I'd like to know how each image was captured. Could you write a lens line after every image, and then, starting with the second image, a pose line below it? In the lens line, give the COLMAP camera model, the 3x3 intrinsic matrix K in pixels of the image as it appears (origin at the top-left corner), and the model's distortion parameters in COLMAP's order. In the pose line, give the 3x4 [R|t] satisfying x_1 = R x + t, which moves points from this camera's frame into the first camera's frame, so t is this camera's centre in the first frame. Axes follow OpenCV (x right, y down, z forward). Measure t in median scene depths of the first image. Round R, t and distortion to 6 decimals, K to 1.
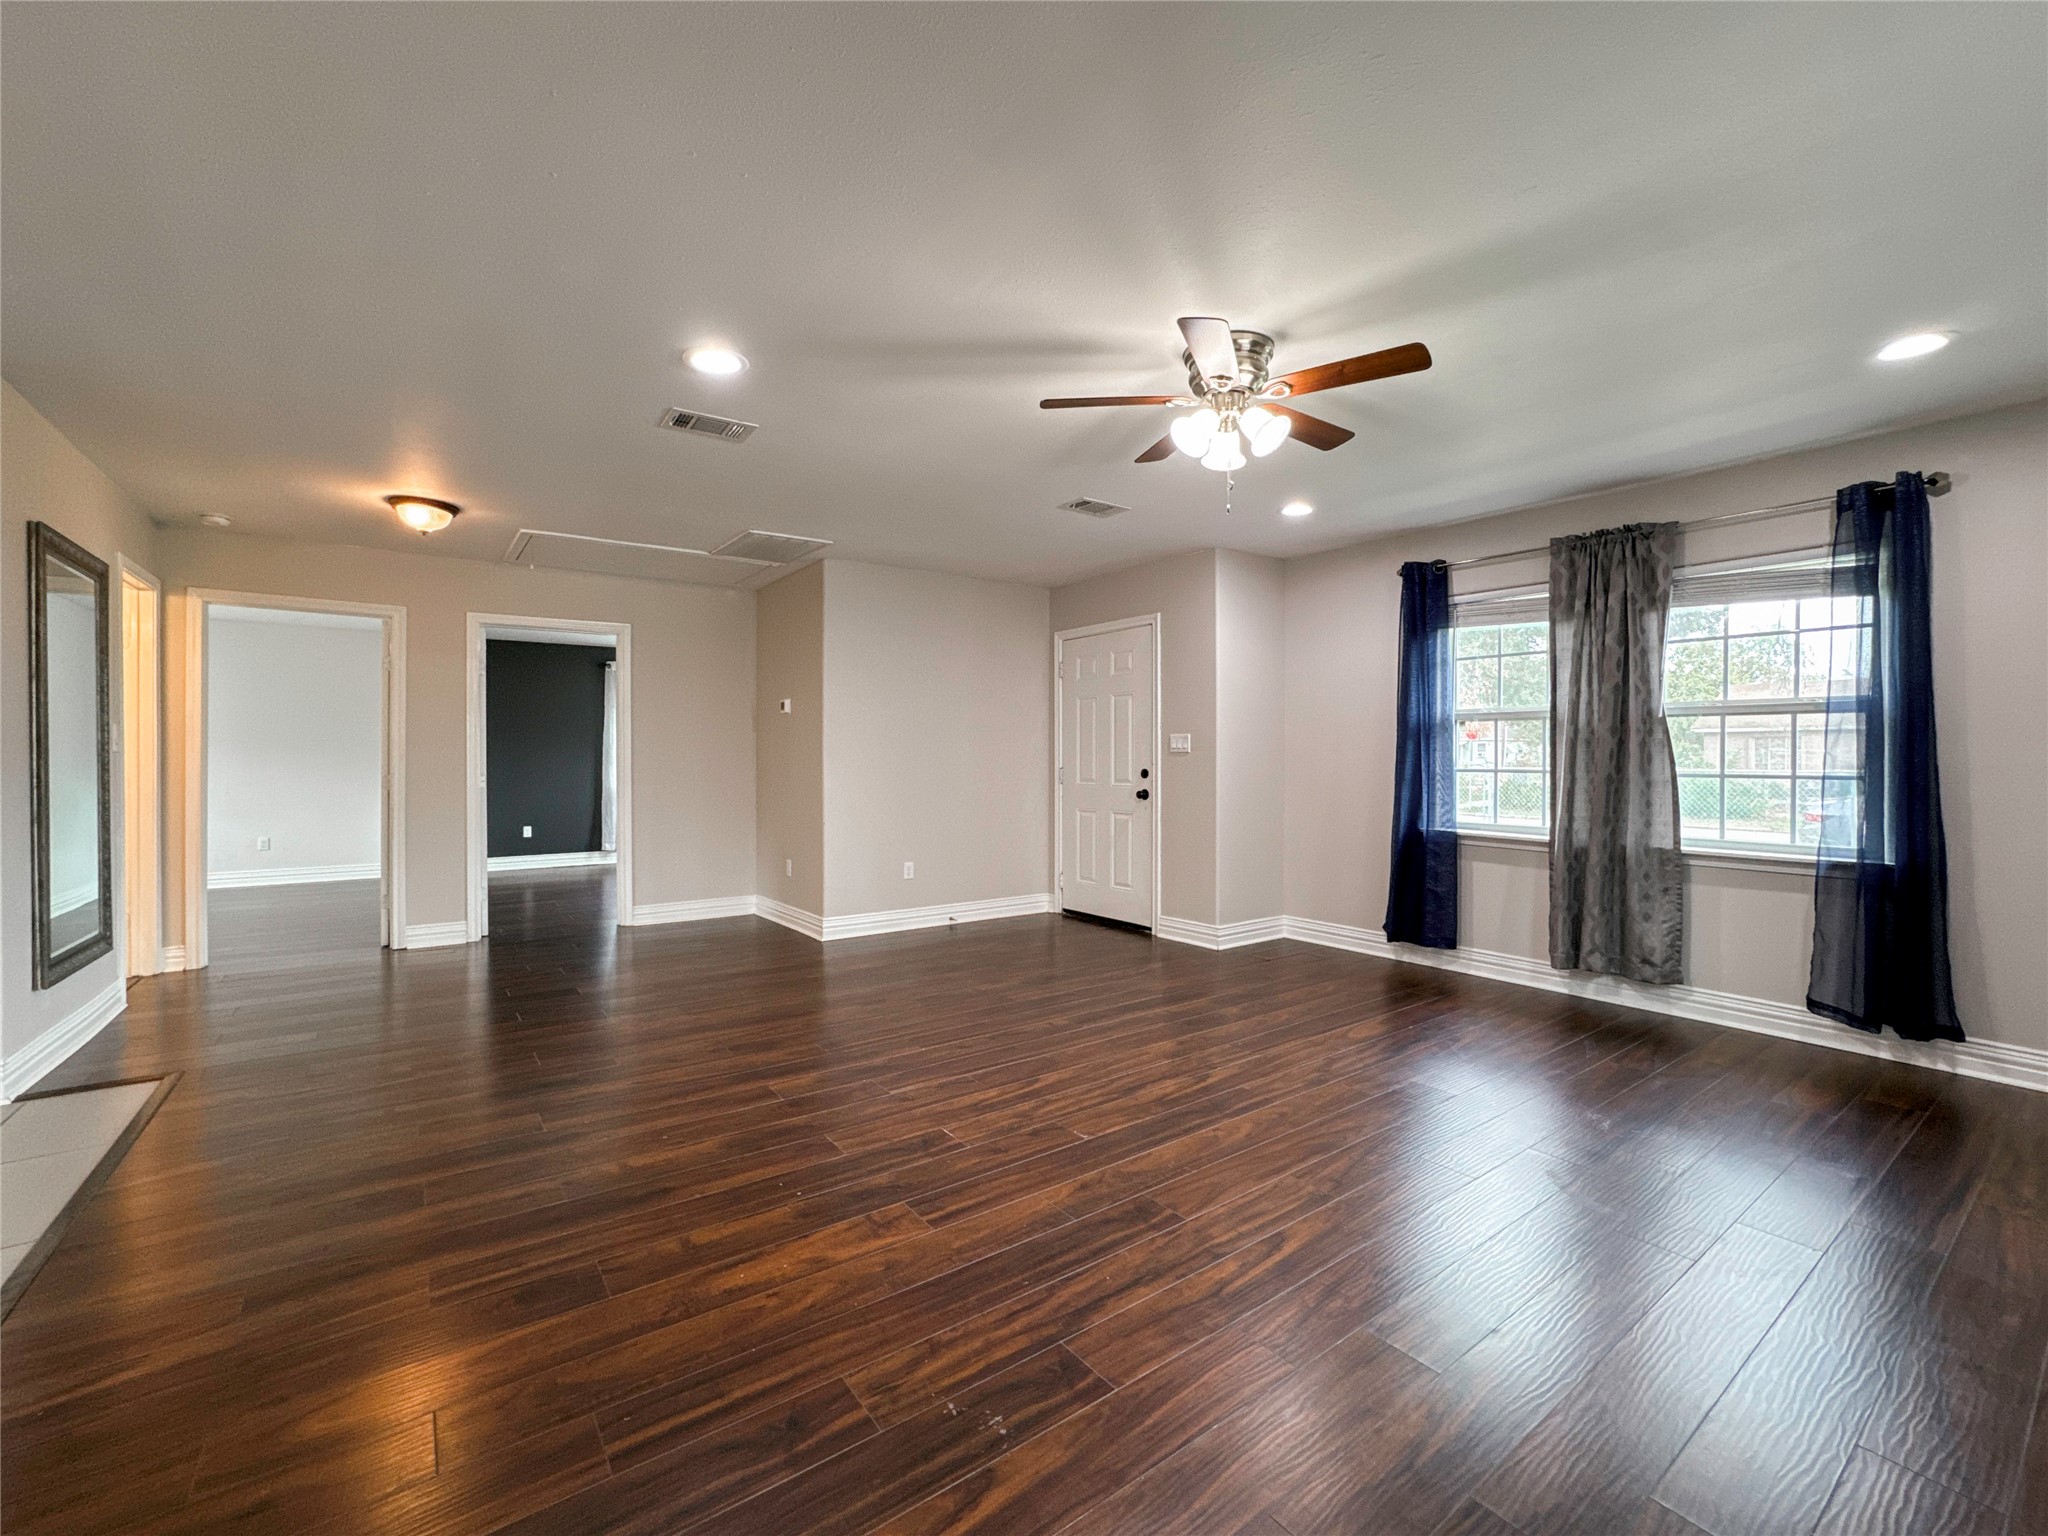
lens RADIAL K [[844.0, 0, 1000.9], [0, 844.0, 765.9], [0, 0, 1]] dist [-0.021964, 0.011690]
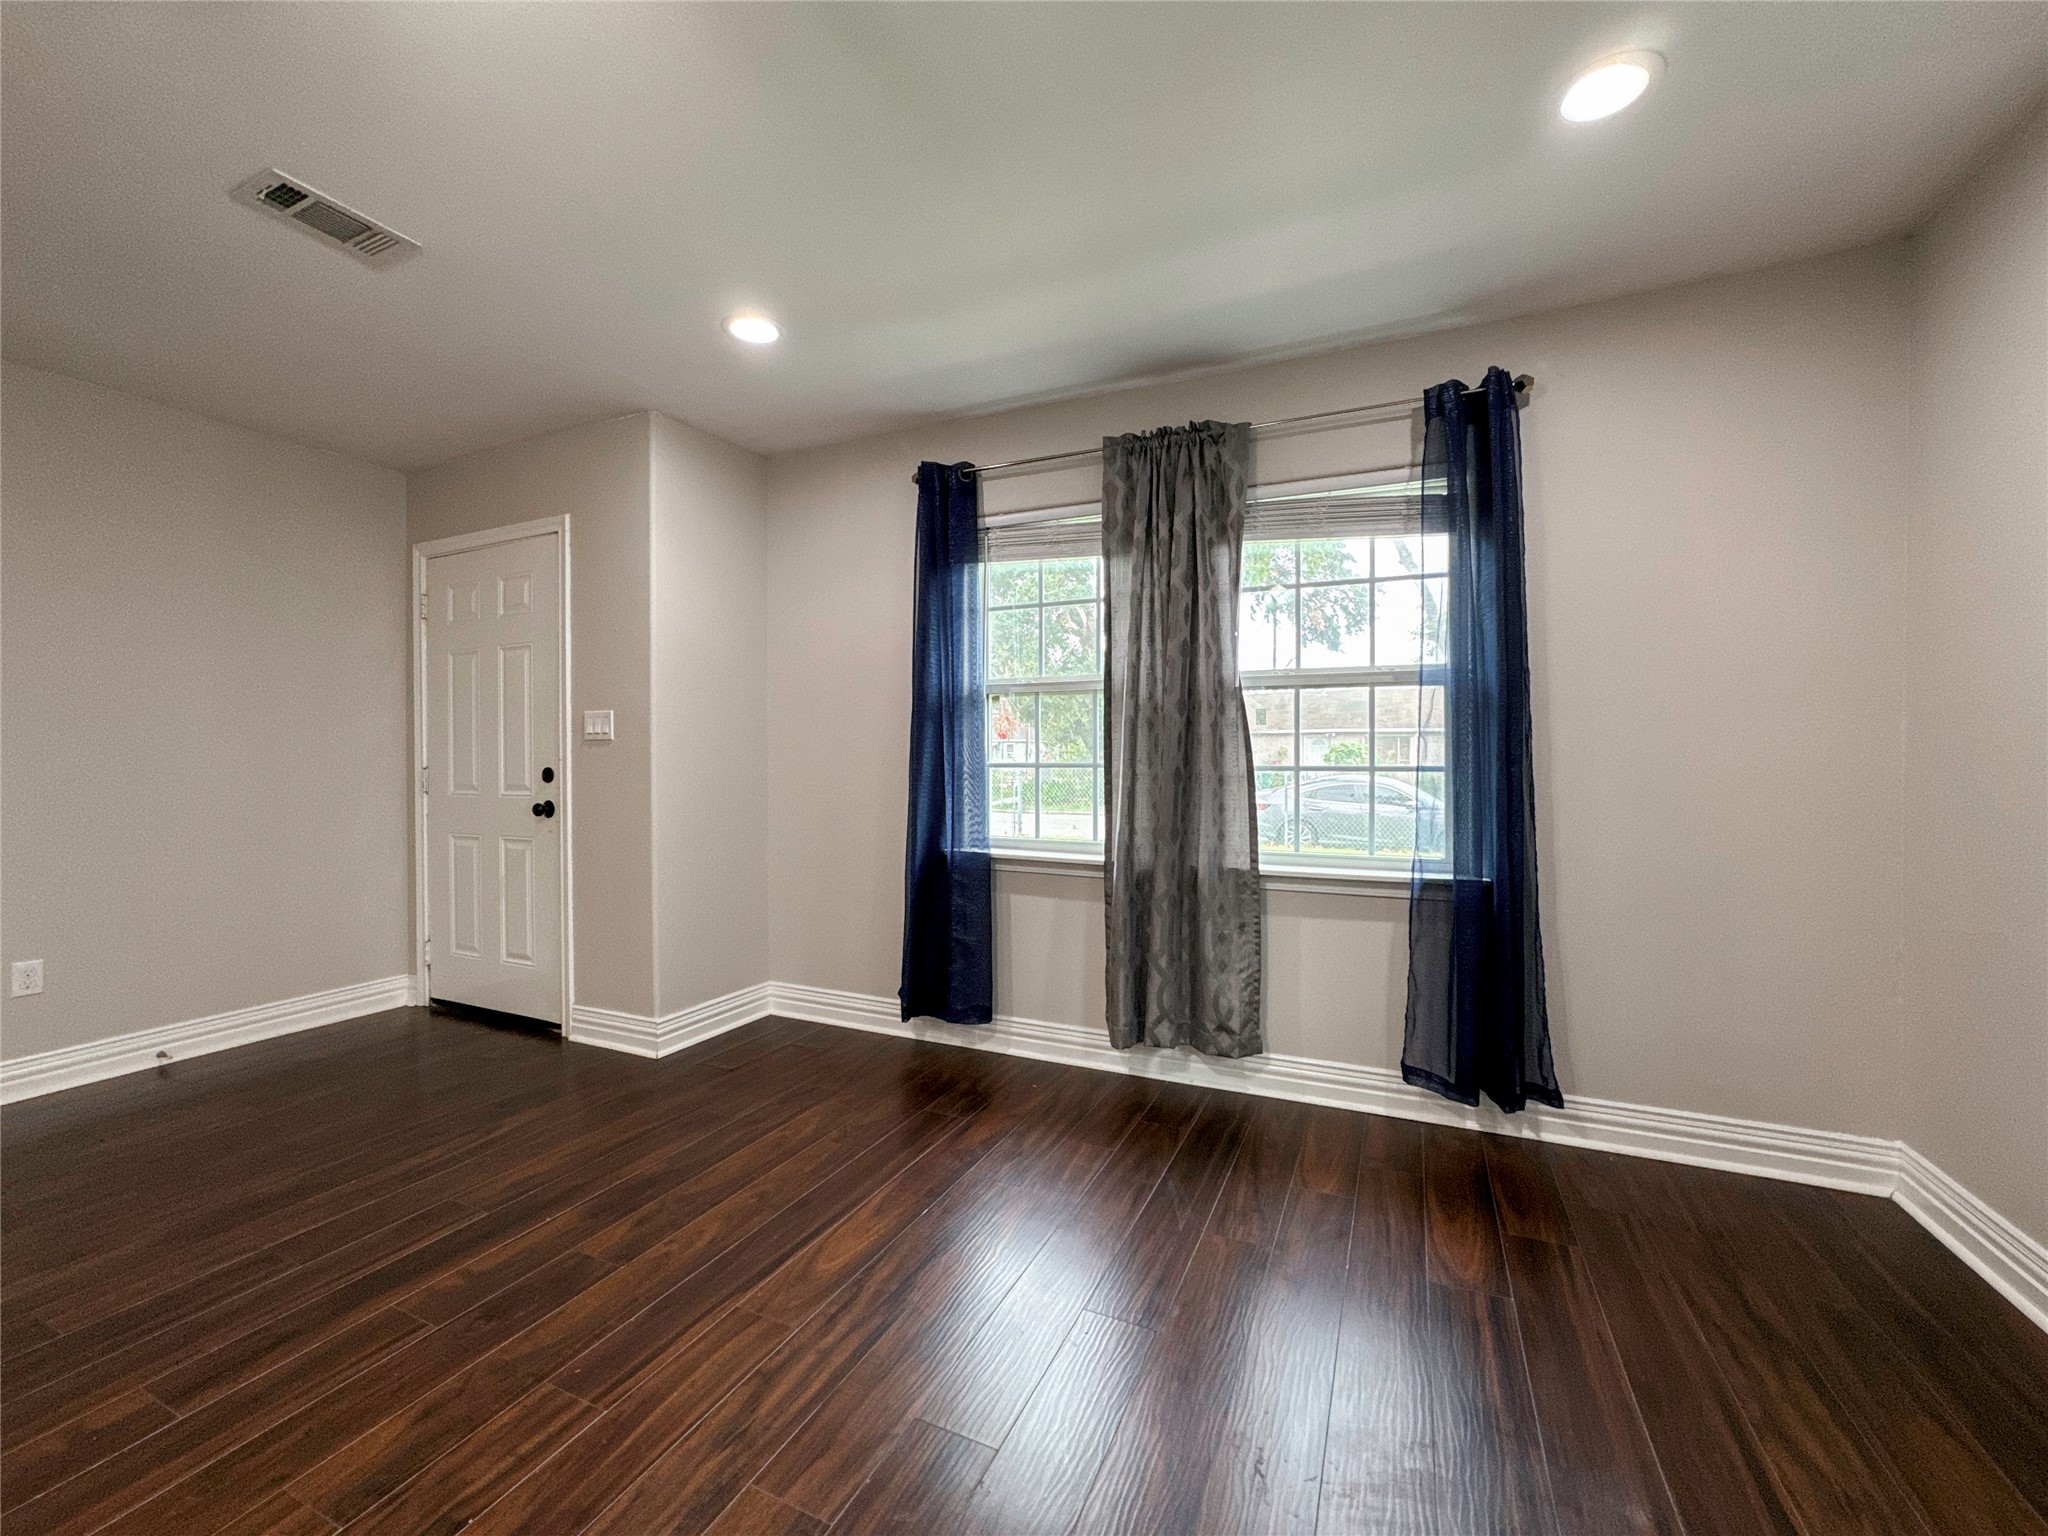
lens RADIAL K [[844.0, 0, 1022.6], [0, 844.0, 759.7], [0, 0, 1]] dist [-0.021964, 0.011690]
pose [[0.871075, -0.006333, 0.491110, 0.262286], [0.008333, 0.999964, -0.001885, 0.003246], [-0.491080, 0.005734, 0.871096, 0.443098]]
